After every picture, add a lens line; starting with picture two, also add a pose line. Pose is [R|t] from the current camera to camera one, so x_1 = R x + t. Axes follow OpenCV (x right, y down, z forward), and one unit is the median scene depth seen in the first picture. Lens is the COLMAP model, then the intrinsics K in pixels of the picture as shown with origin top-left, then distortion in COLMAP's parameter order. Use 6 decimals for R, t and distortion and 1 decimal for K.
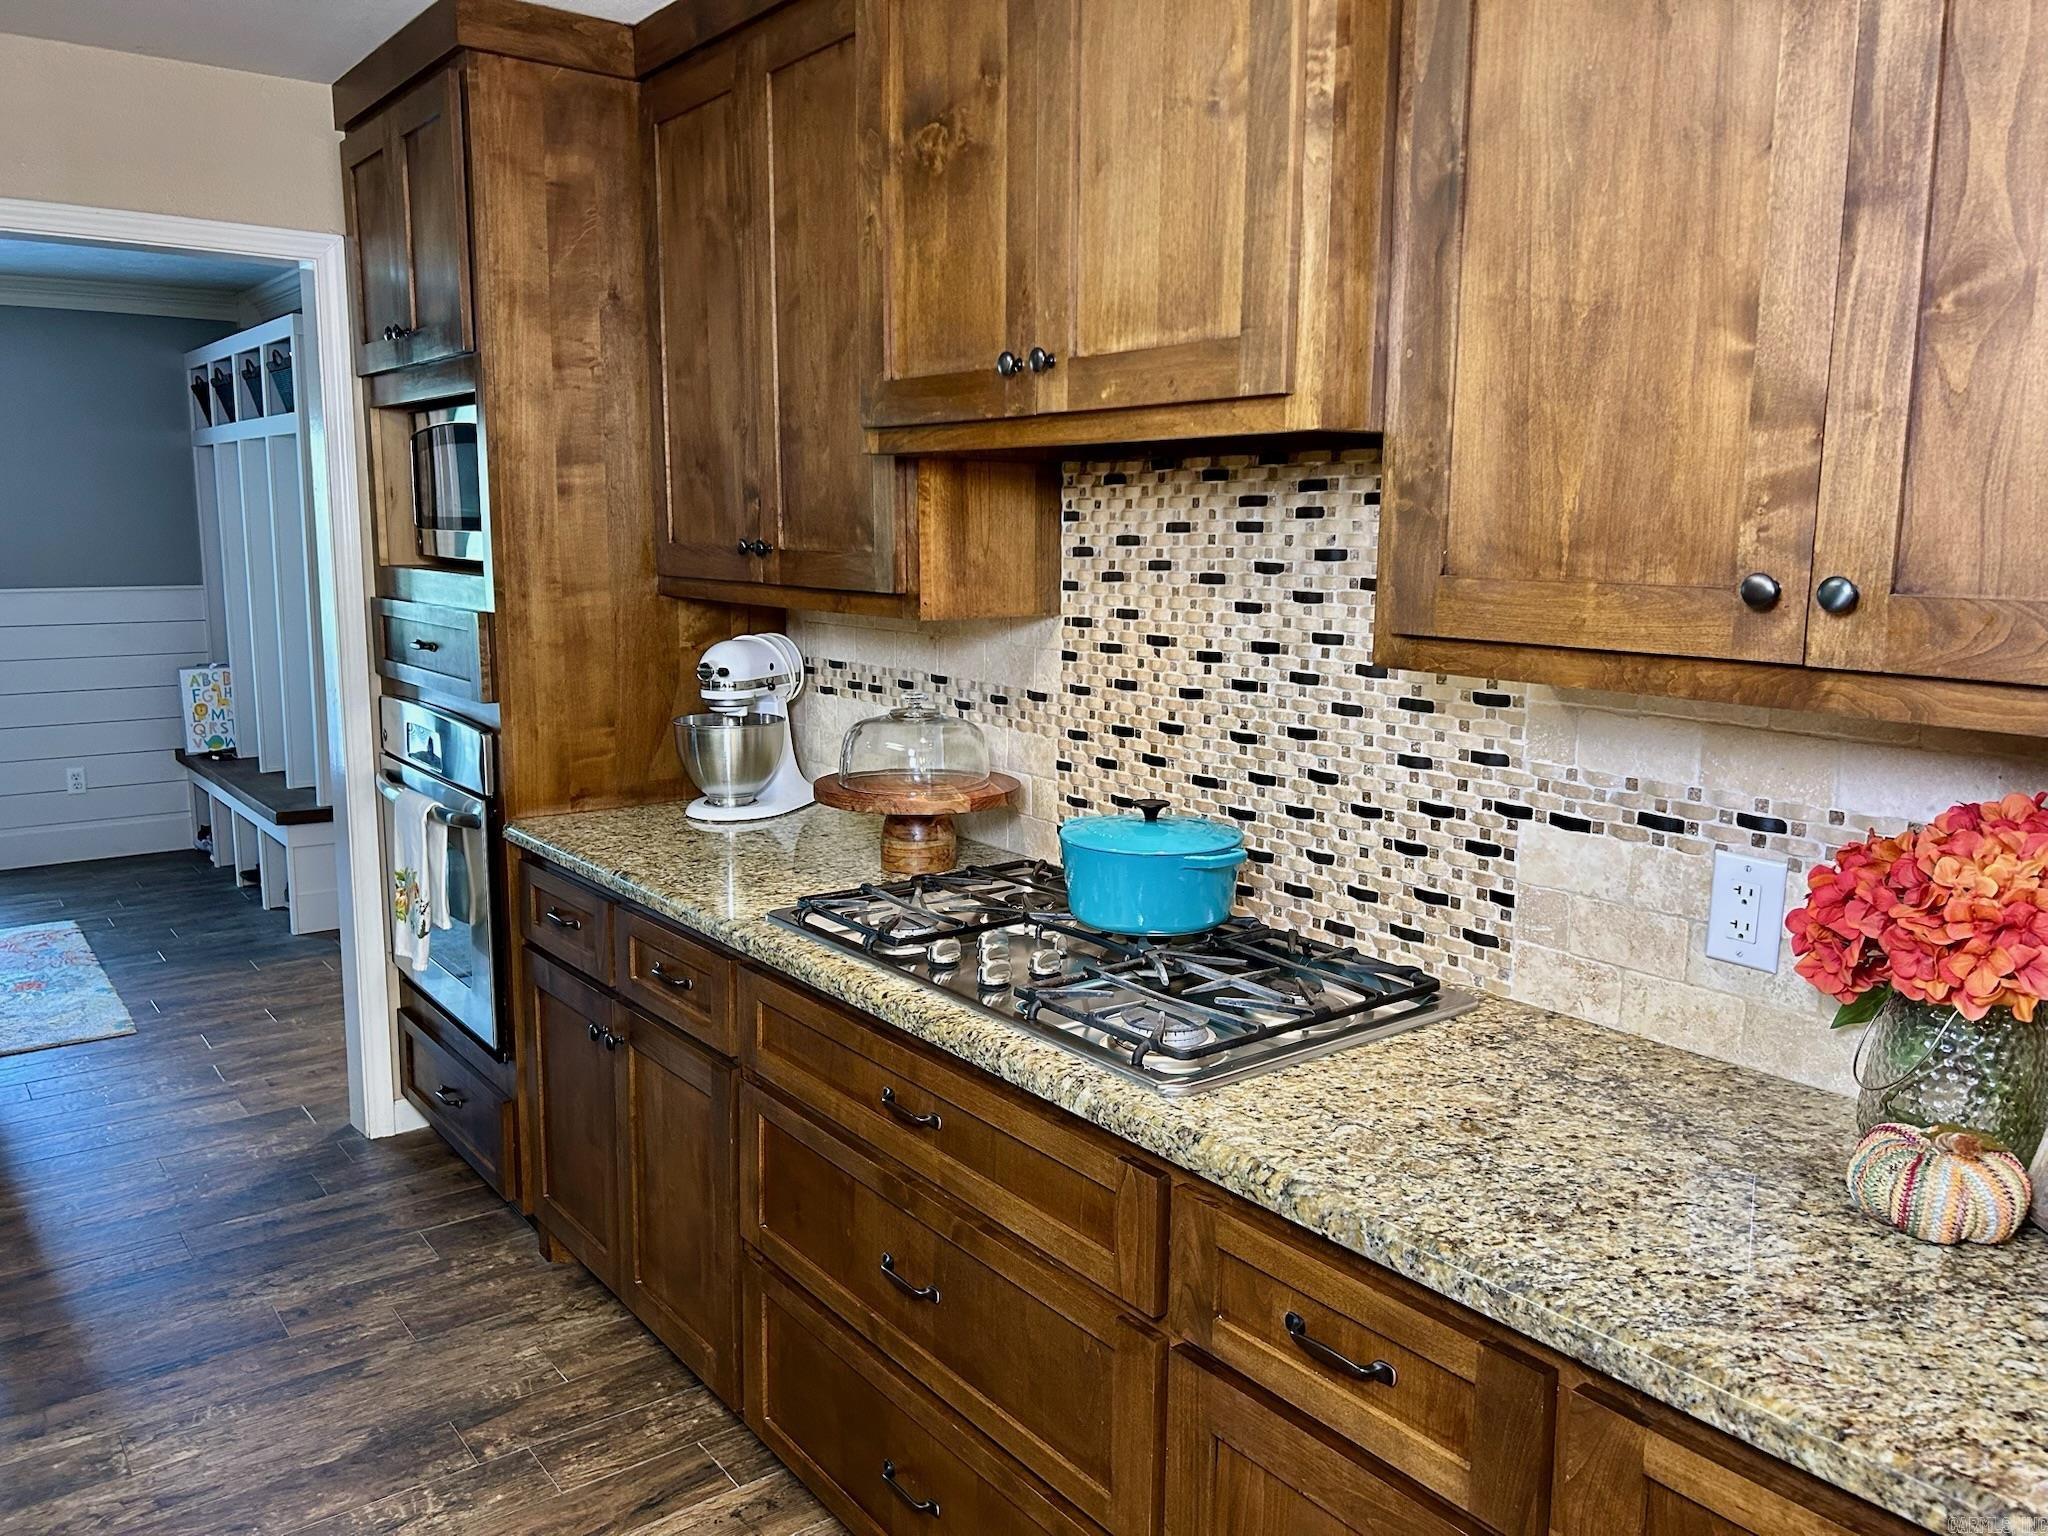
lens RADIAL K [[1532.2, 0, 1015.6], [0, 1532.2, 768.6], [0, 0, 1]] dist [0.050048, -0.000256]
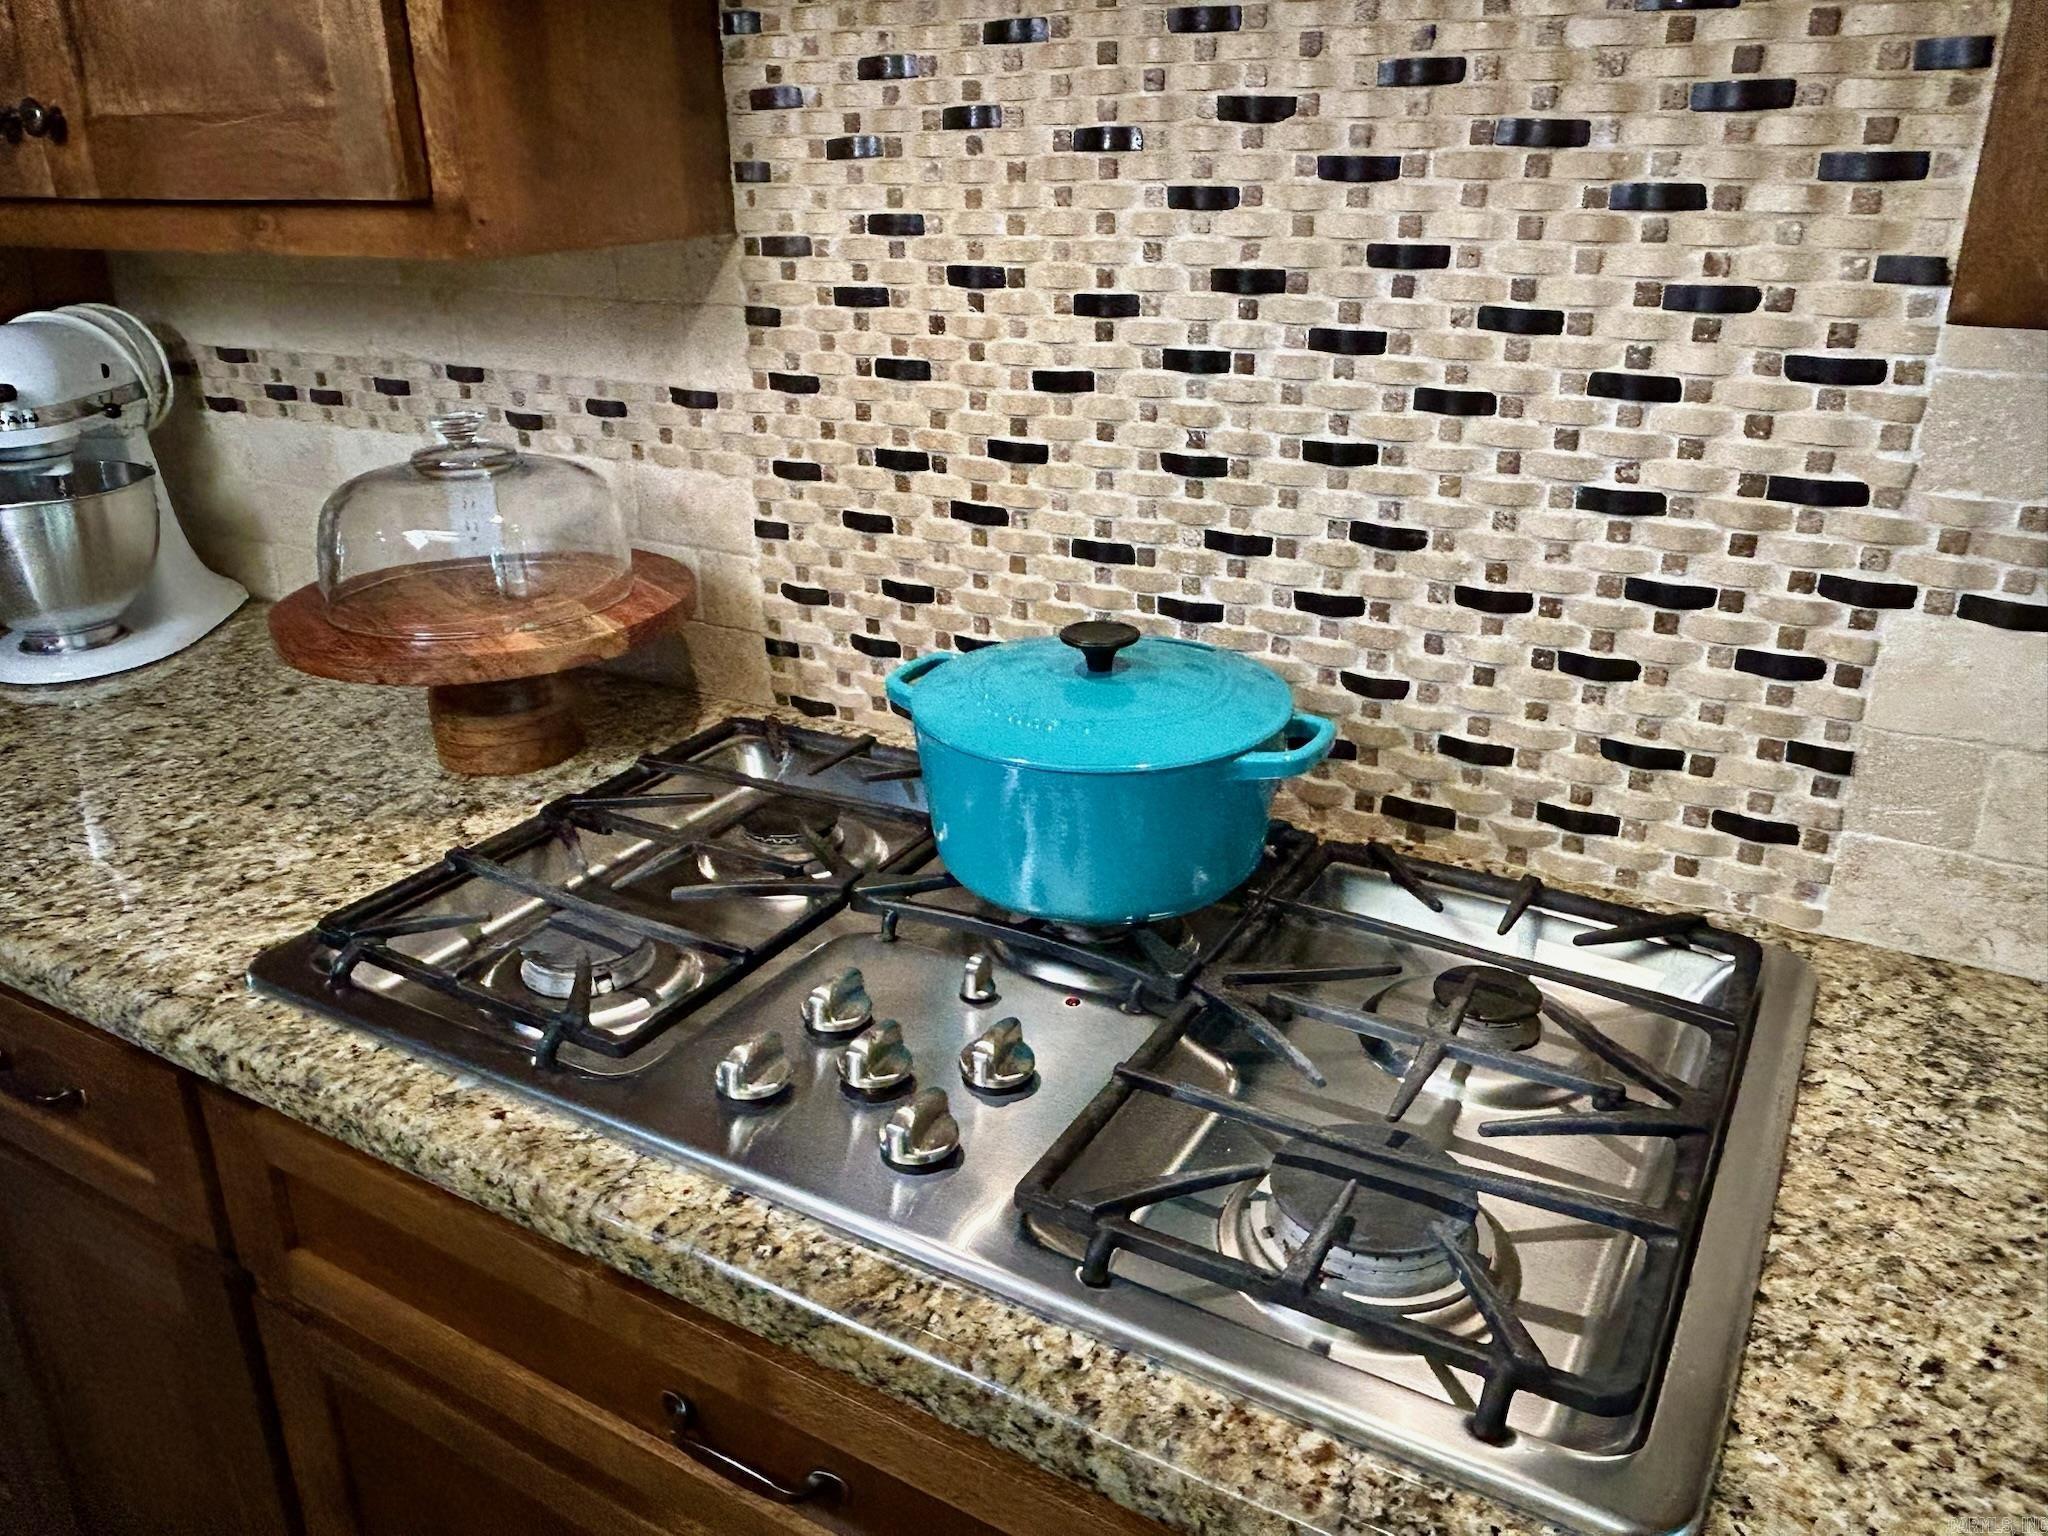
lens RADIAL K [[1547.0, 0, 1004.5], [0, 1547.0, 757.8], [0, 0, 1]] dist [-0.008292, -0.012720]
pose [[0.927130, -0.163544, 0.337169, -0.098021], [0.082483, 0.966737, 0.242107, -0.054271], [-0.365549, -0.196654, 0.909781, 0.516759]]
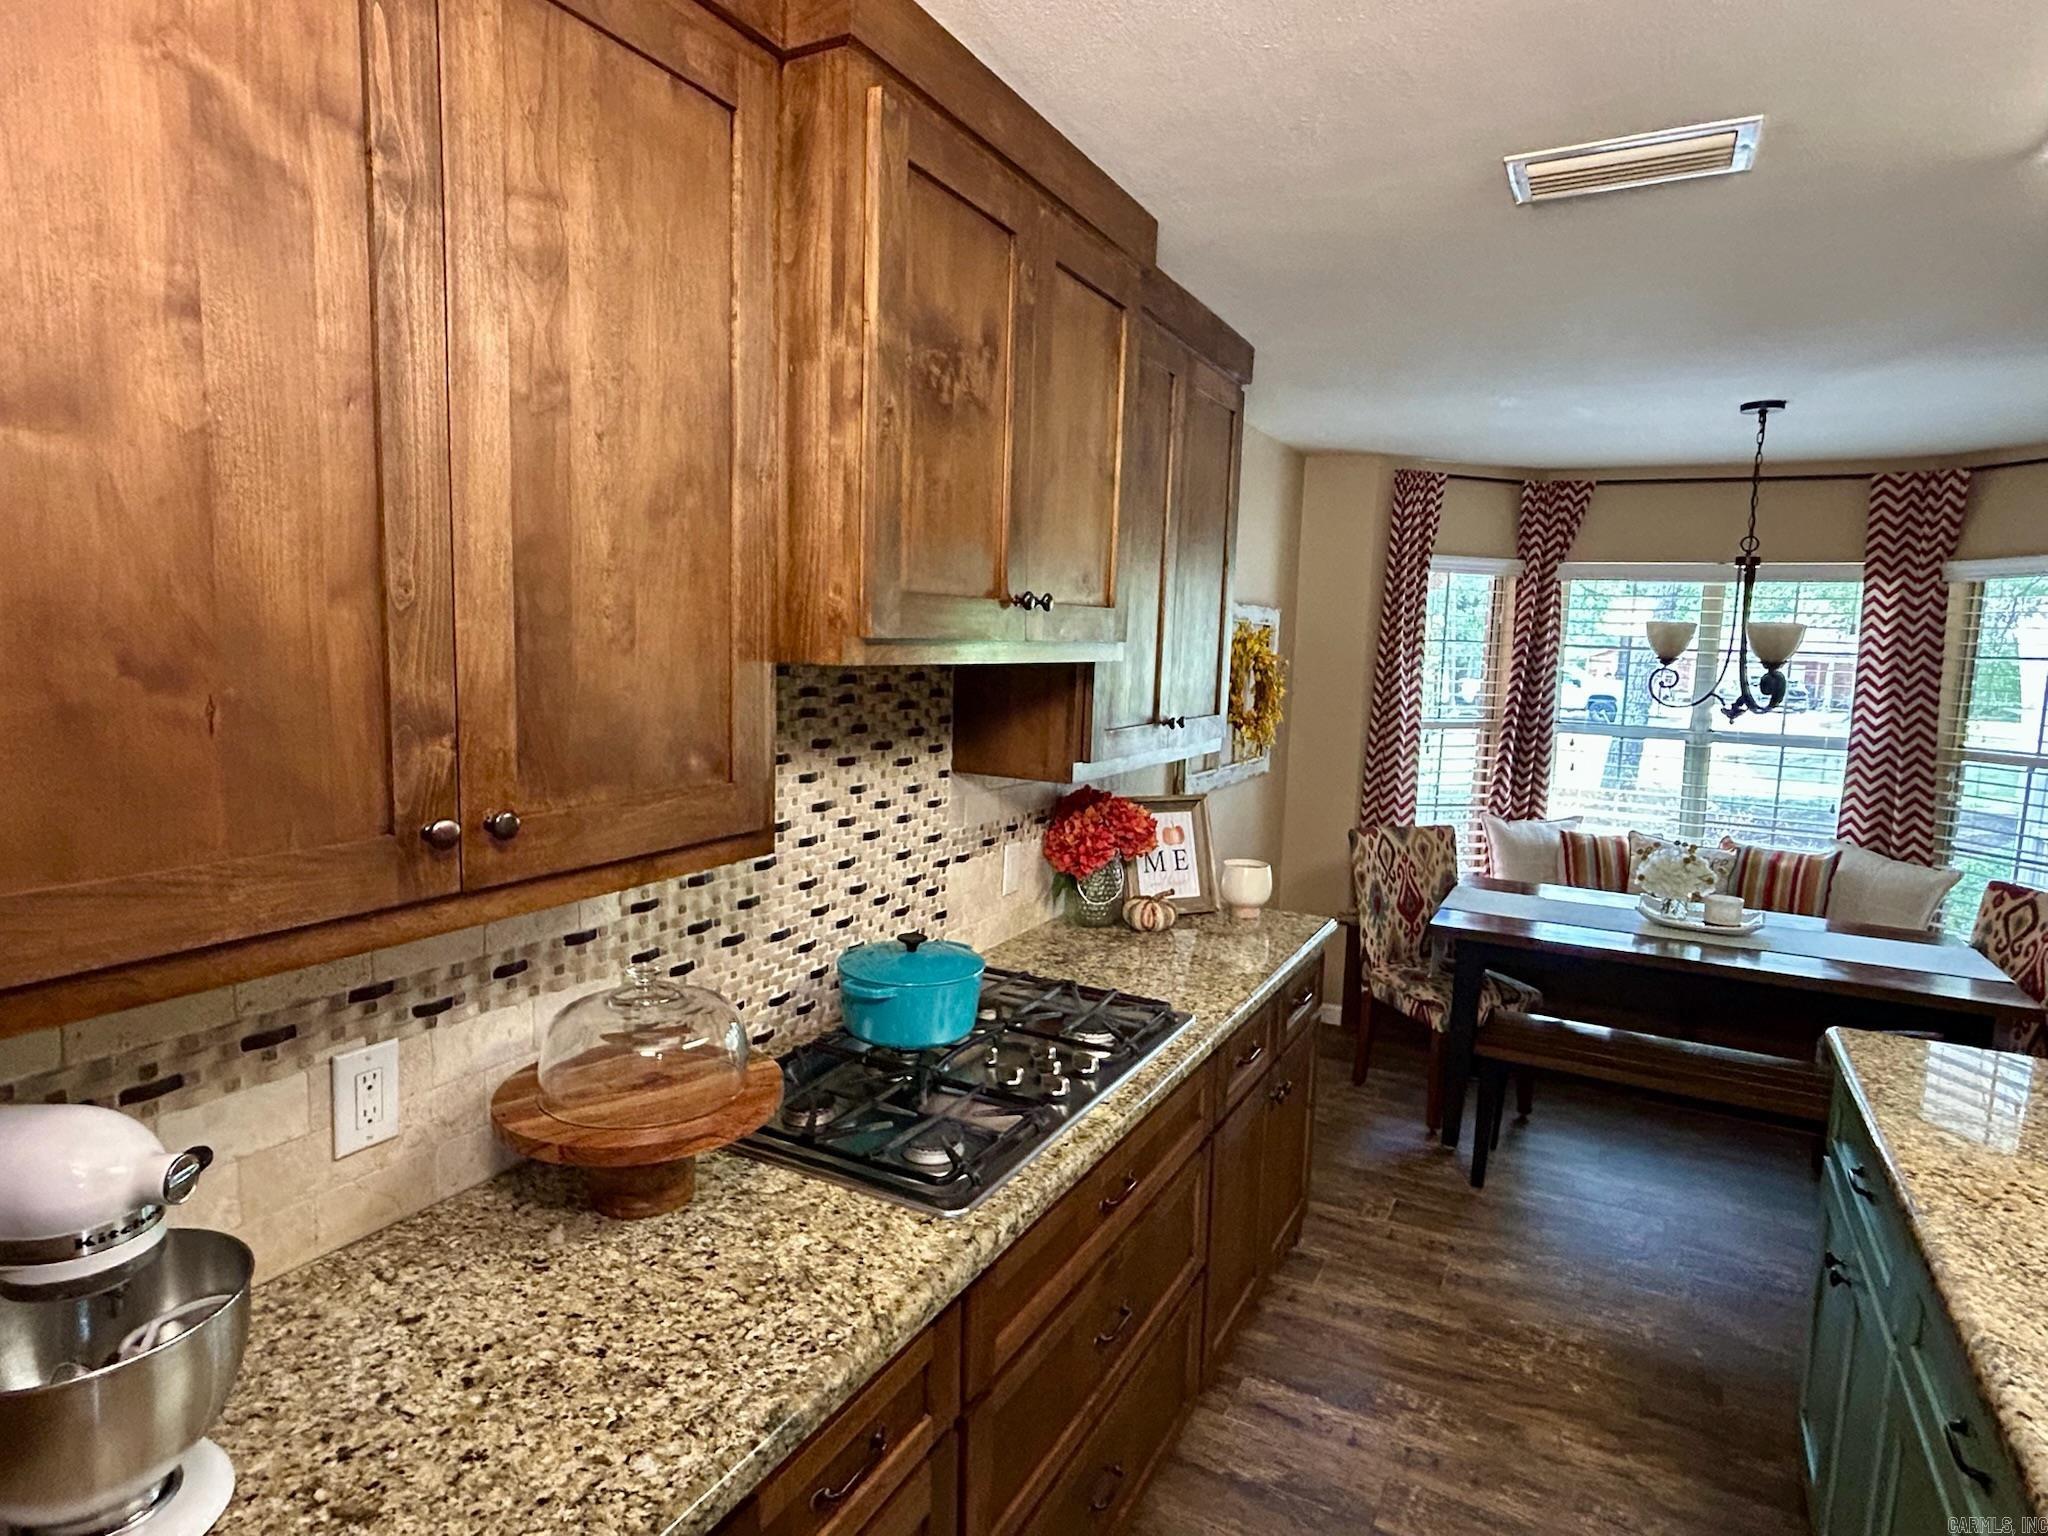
lens RADIAL K [[1115.5, 0, 1020.7], [0, 1115.5, 763.1], [0, 0, 1]] dist [-0.015545, -0.003154]
pose [[-0.418210, -0.119458, 0.900461, -0.678791], [0.114207, 0.976533, 0.182592, -0.246635], [-0.901142, 0.179201, -0.394753, 1.142397]]
